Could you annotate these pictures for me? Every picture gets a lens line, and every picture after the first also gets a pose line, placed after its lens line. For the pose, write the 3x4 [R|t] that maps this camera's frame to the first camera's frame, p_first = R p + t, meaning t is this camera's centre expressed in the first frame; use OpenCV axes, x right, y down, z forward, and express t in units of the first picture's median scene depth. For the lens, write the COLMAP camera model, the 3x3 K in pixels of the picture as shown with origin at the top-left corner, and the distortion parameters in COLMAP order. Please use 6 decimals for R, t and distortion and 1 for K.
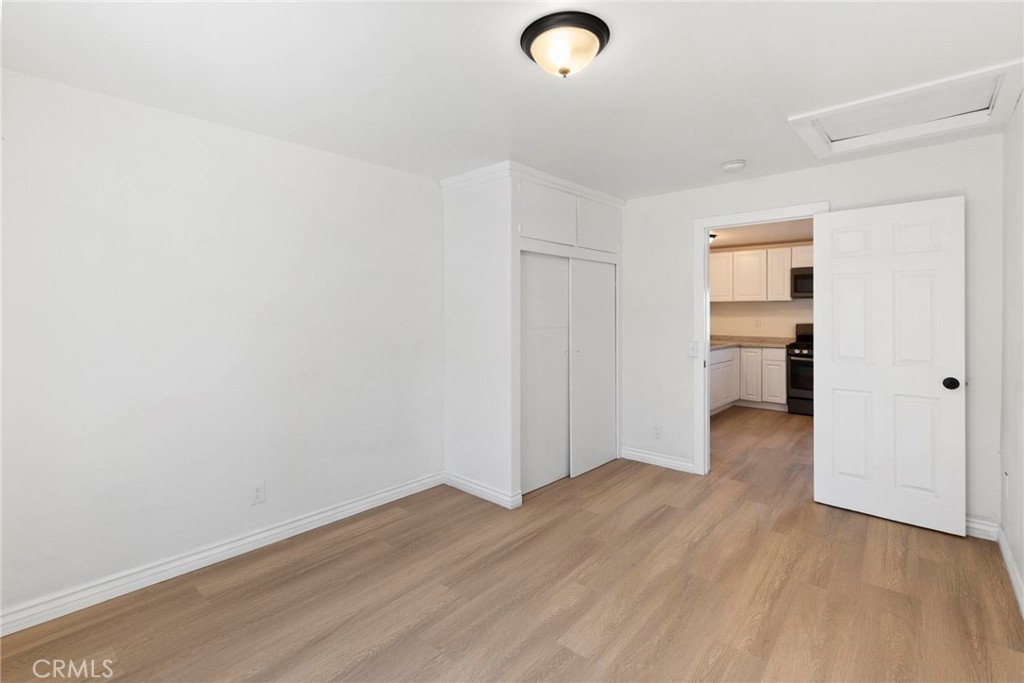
lens RADIAL K [[461.0, 0, 514.8], [0, 461.0, 319.7], [0, 0, 1]] dist [-0.000530, -0.000171]
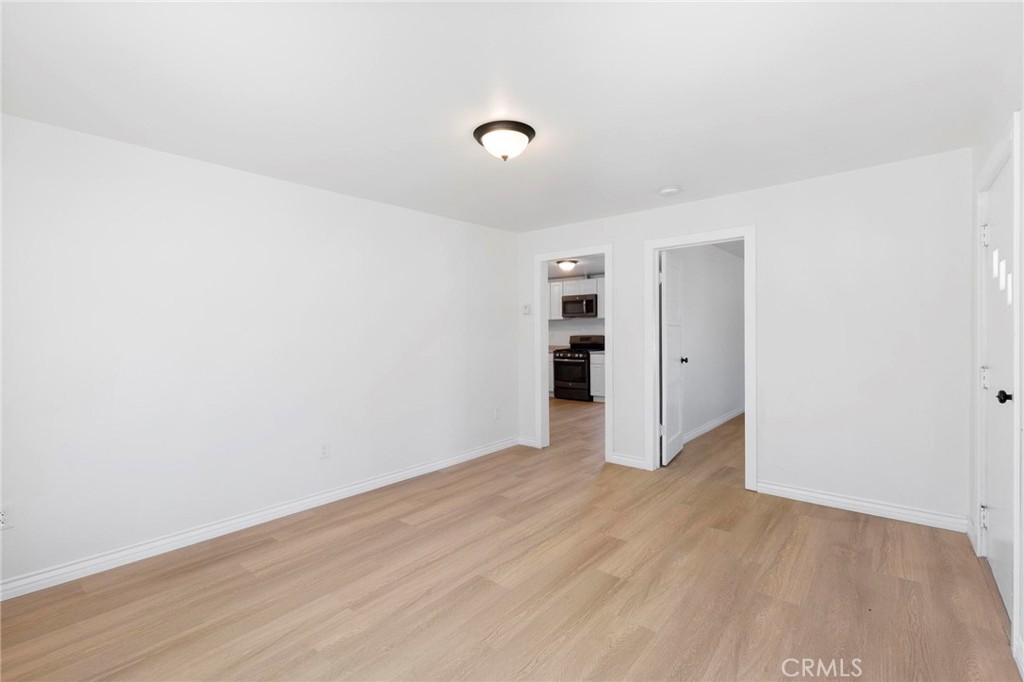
lens RADIAL K [[458.6, 0, 512.0], [0, 458.6, 341.0], [0, 0, 1]] dist [0.000906, 0.000049]
pose [[0.999606, -0.002997, -0.027905, 0.393569], [0.003637, 0.999731, 0.022916, -0.006462], [0.027829, -0.023009, 0.999348, -0.336079]]
